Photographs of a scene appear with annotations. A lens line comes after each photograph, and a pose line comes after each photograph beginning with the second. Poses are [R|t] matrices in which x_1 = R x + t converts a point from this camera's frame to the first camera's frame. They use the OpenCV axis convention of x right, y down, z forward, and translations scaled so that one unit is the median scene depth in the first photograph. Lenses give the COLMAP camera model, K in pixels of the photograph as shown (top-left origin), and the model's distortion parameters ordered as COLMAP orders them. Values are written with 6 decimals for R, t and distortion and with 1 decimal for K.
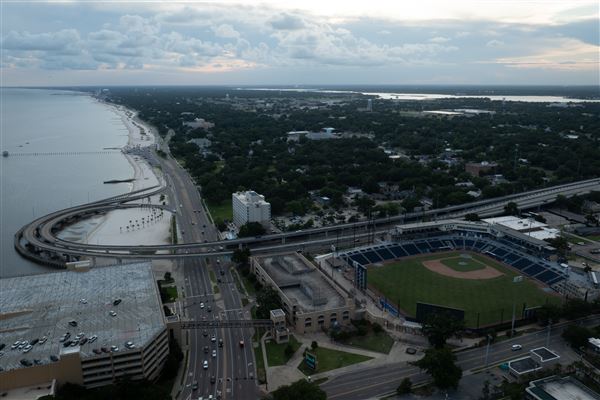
lens RADIAL K [[500.8, 0, 300.0], [0, 500.8, 200.0], [0, 0, 1]] dist [-0.013865, -0.008190]
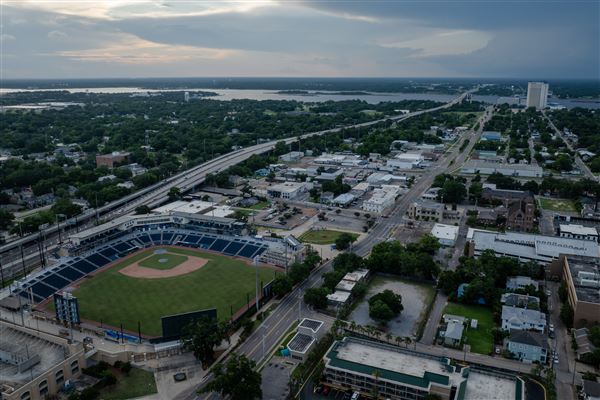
lens RADIAL K [[500.8, 0, 300.0], [0, 500.8, 200.0], [0, 0, 1]] dist [-0.013865, -0.008190]
pose [[0.696459, -0.171350, 0.696839, -0.099425], [0.163091, 0.983457, 0.078827, -0.009170], [-0.698818, 0.058749, 0.712883, 0.162790]]
